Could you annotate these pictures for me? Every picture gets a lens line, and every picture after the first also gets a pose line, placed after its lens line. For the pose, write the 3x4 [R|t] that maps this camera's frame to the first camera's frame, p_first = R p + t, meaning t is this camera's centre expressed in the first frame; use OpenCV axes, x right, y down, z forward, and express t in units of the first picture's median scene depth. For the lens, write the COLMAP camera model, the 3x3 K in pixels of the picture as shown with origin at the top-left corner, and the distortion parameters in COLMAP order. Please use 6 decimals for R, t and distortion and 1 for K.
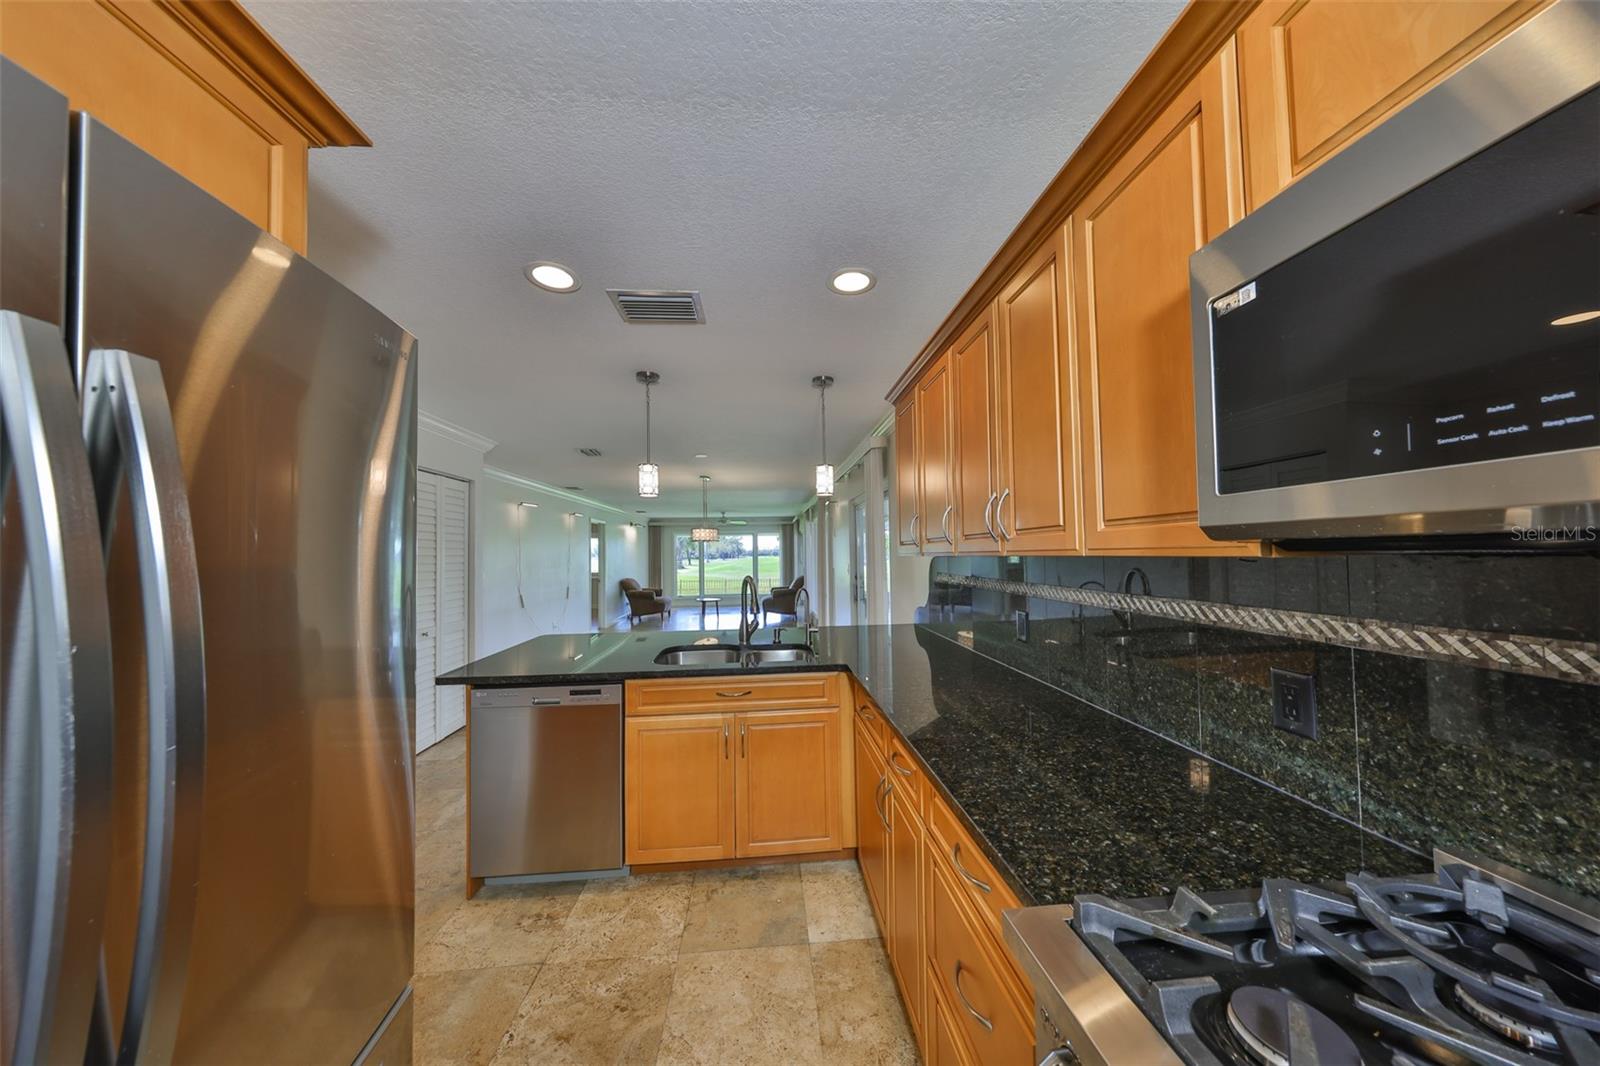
lens RADIAL K [[485.4, 0, 813.7], [0, 485.4, 544.8], [0, 0, 1]] dist [-0.001045, -0.000104]
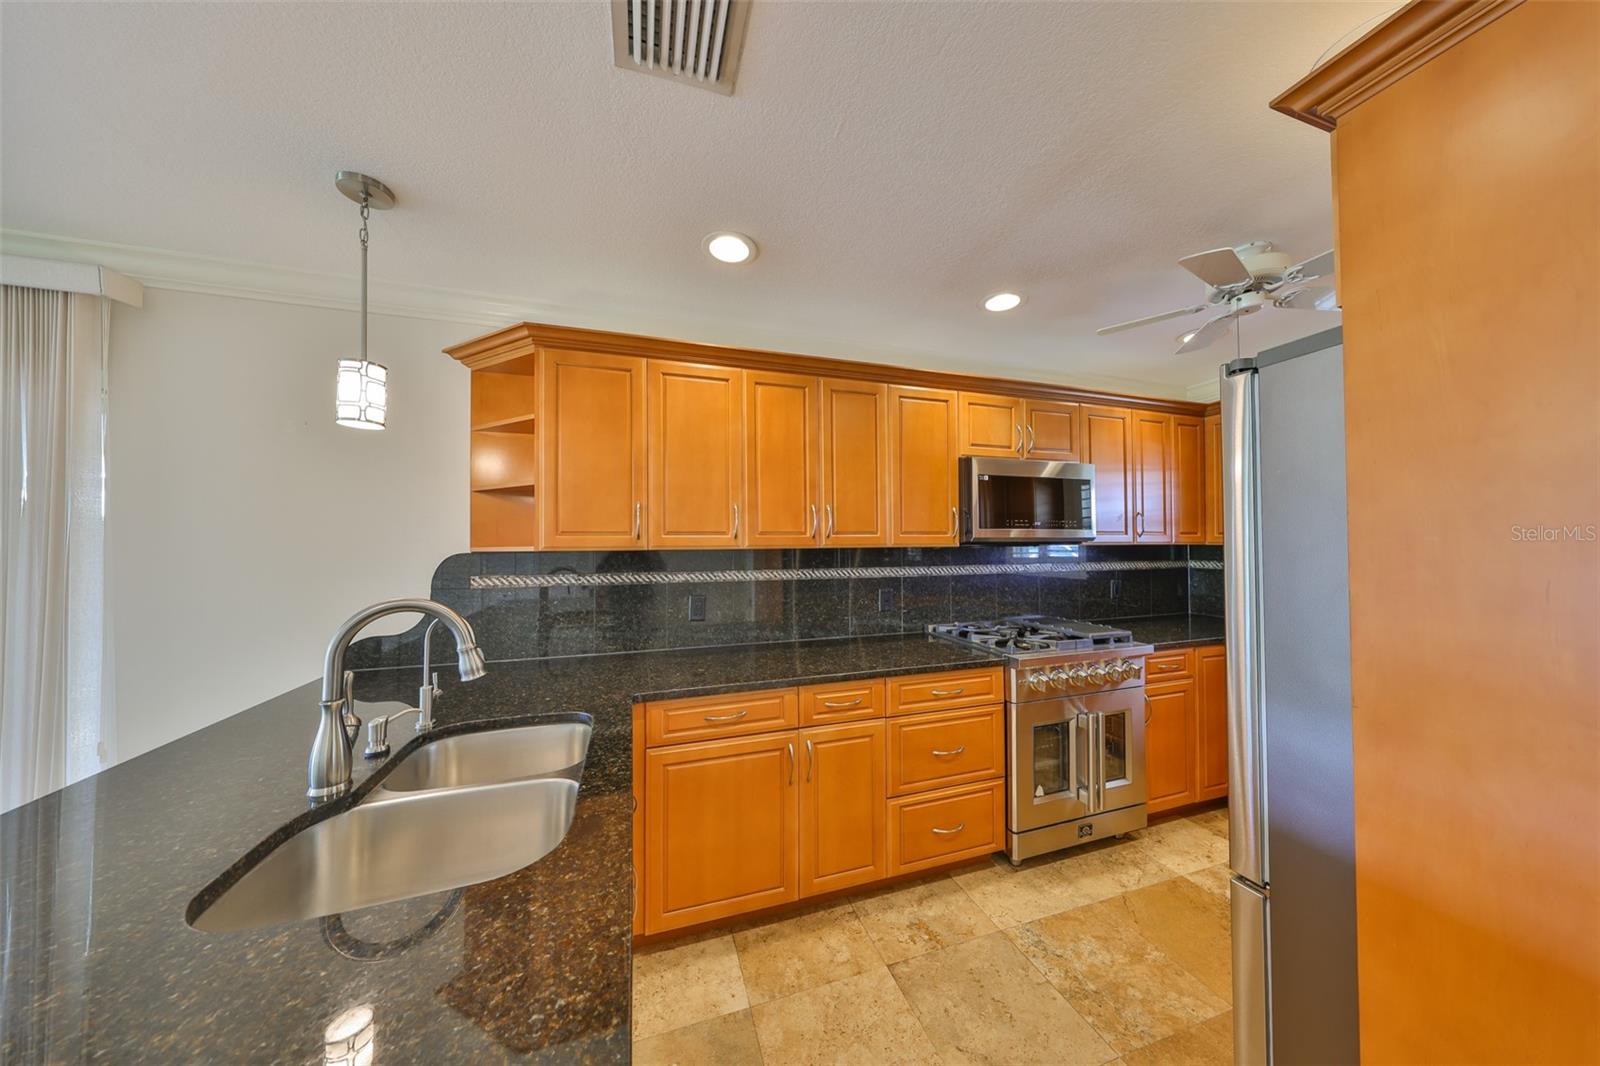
lens RADIAL K [[485.4, 0, 804.7], [0, 485.4, 535.9], [0, 0, 1]] dist [-0.001045, -0.000104]
pose [[-0.222159, 0.032022, 0.974484, -0.978413], [-0.024669, 0.998956, -0.038450, 0.048062], [-0.974698, -0.032582, -0.221137, 1.261889]]
